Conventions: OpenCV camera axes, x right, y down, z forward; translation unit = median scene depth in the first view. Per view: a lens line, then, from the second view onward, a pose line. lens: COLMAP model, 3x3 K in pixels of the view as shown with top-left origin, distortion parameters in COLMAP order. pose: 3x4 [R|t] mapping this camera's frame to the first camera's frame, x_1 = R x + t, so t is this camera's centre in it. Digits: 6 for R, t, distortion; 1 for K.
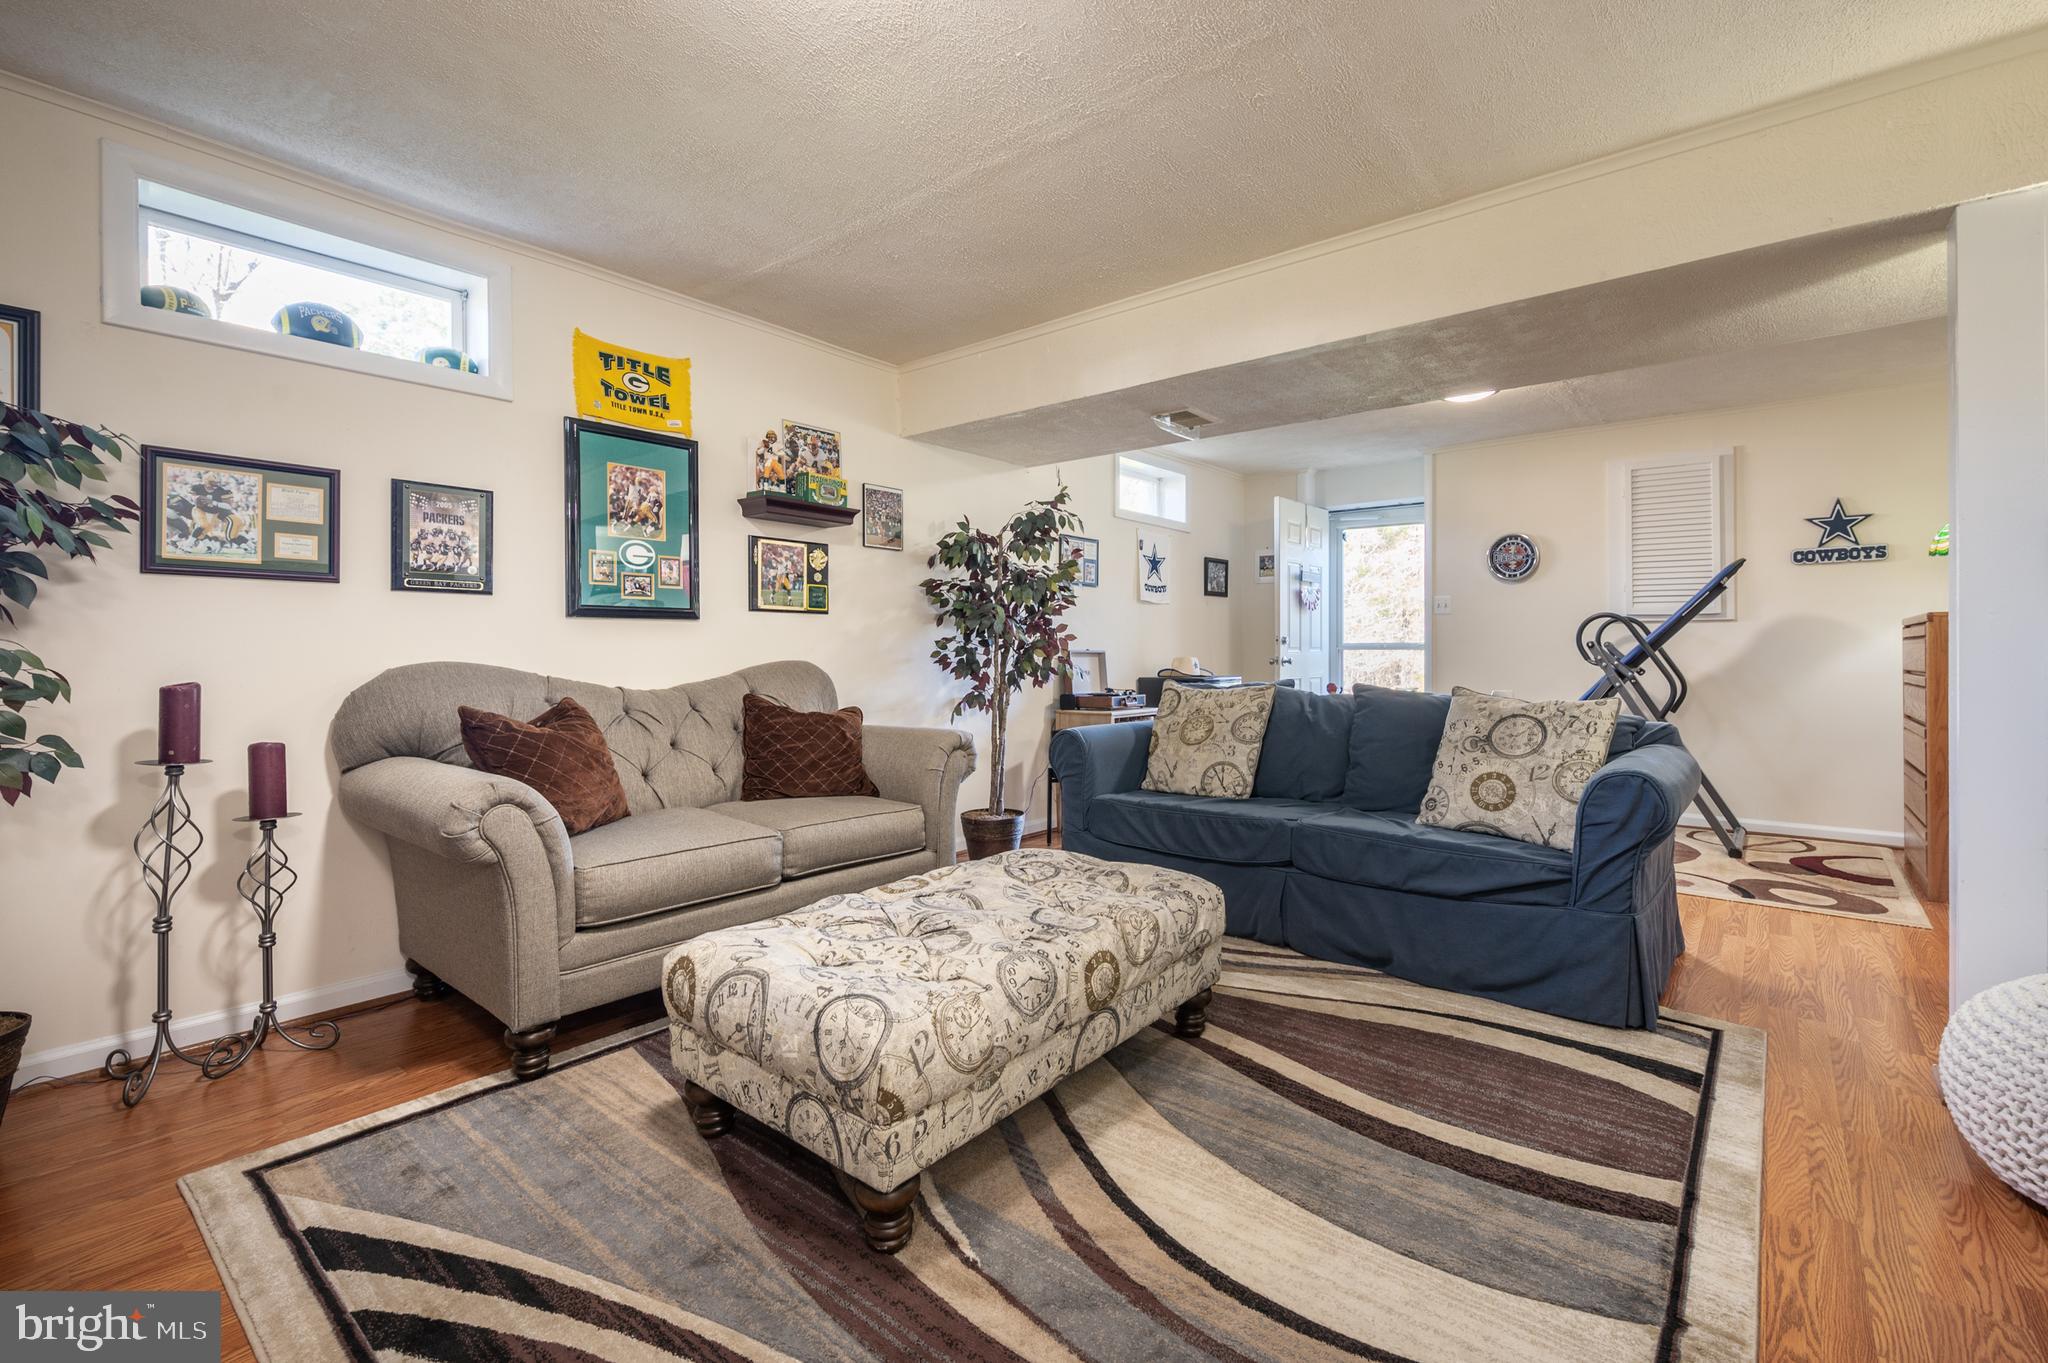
lens RADIAL K [[884.8, 0, 1035.2], [0, 884.8, 651.3], [0, 0, 1]] dist [-0.004580, 0.001182]
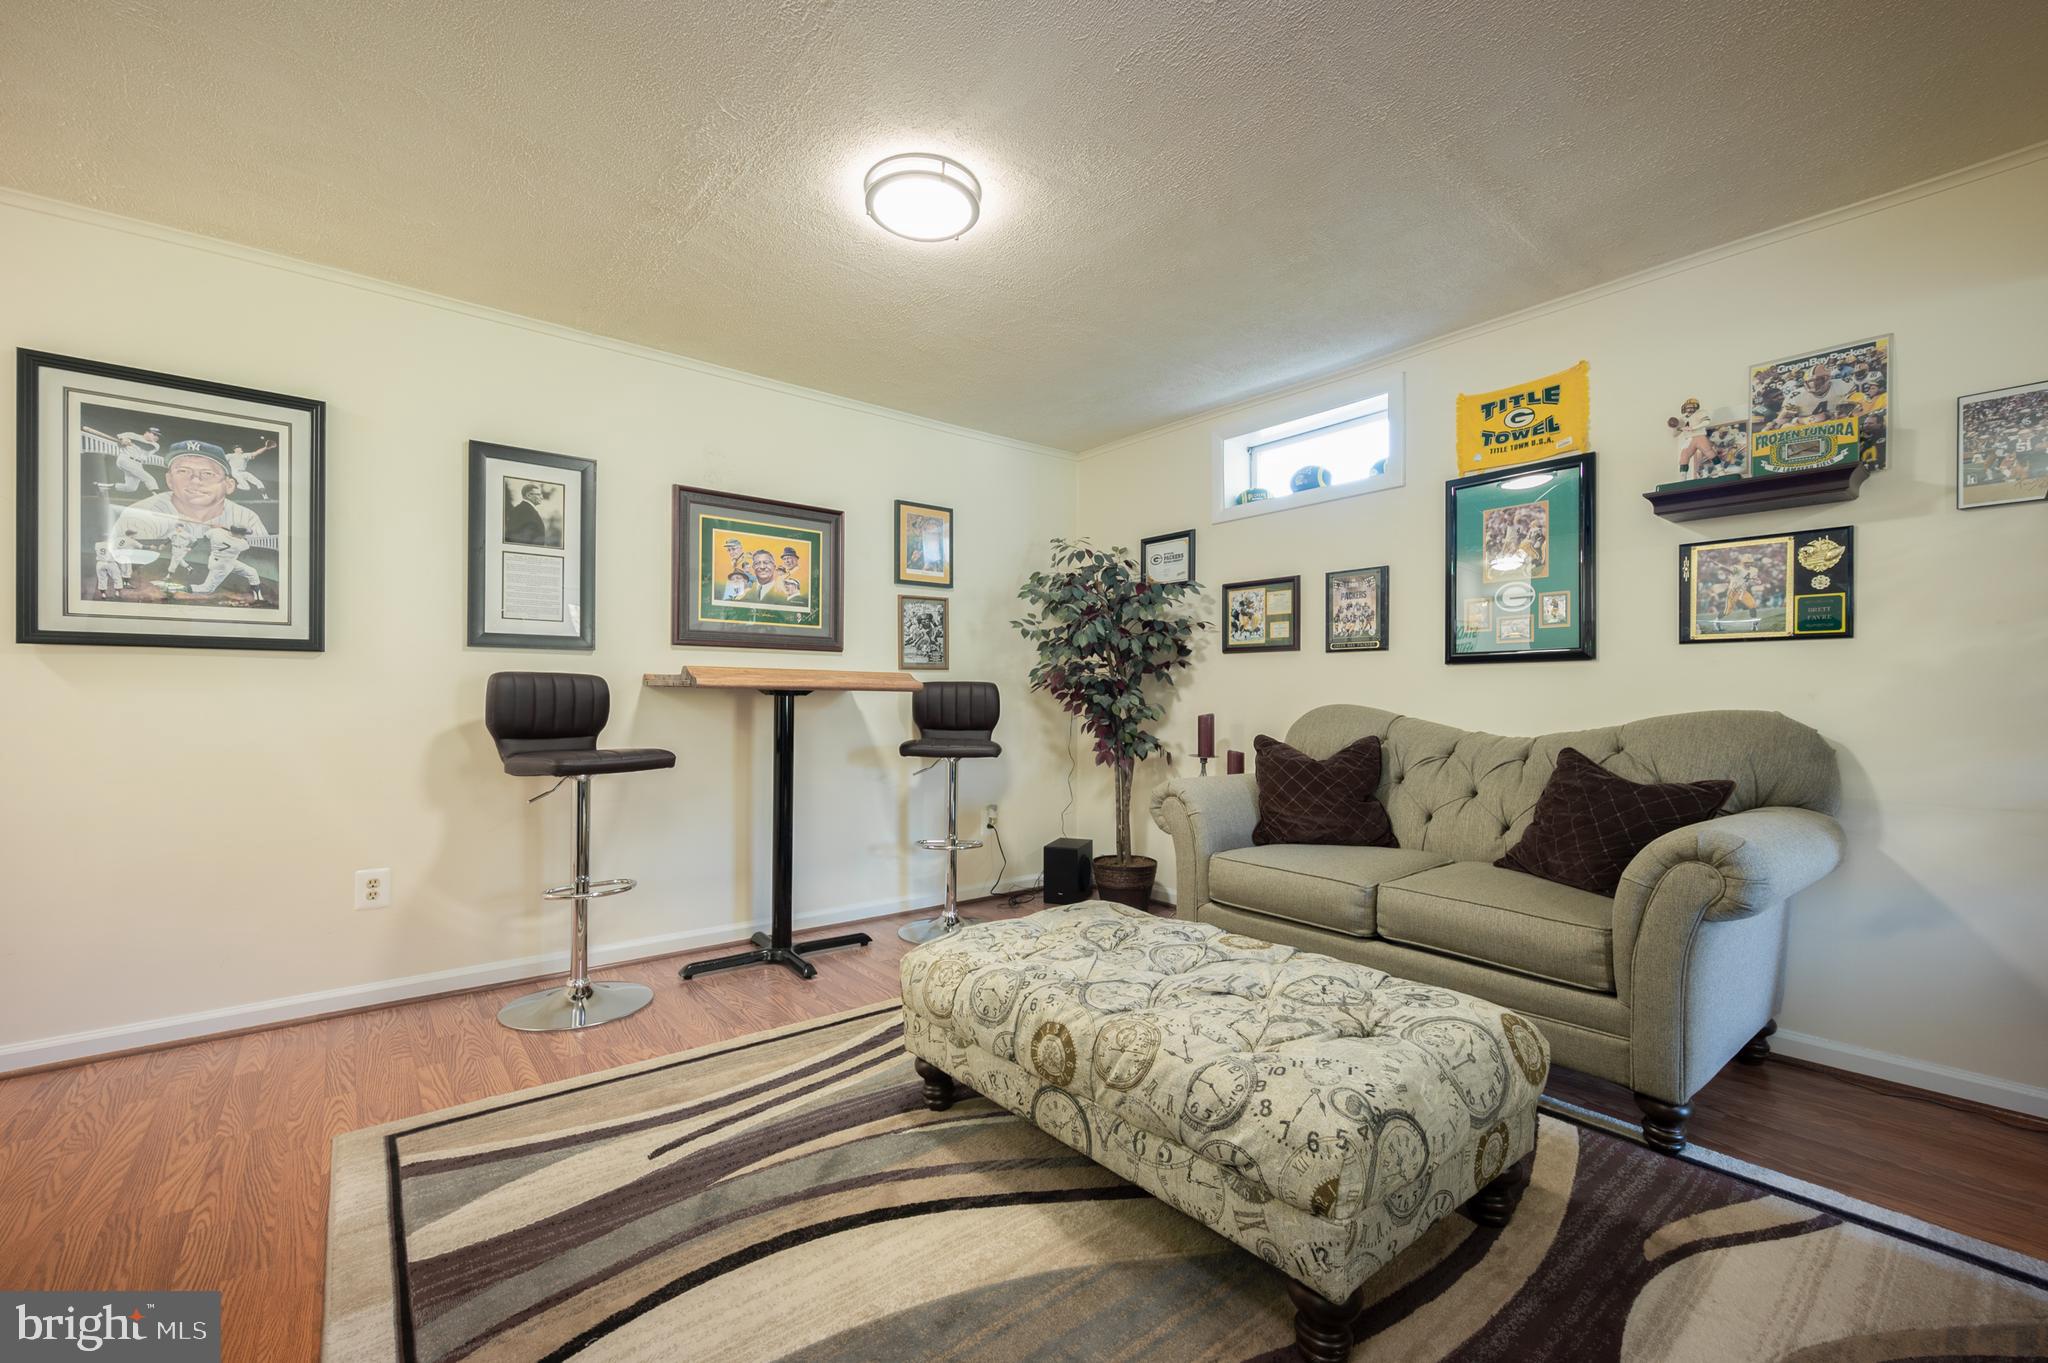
lens RADIAL K [[805.8, 0, 1023.5], [0, 805.8, 693.0], [0, 0, 1]] dist [0.000681, 0.000015]
pose [[-0.169276, -0.002485, -0.985565, 0.551832], [0.001140, 0.999996, -0.002717, -0.002324], [0.985568, -0.001584, -0.169273, 0.670988]]
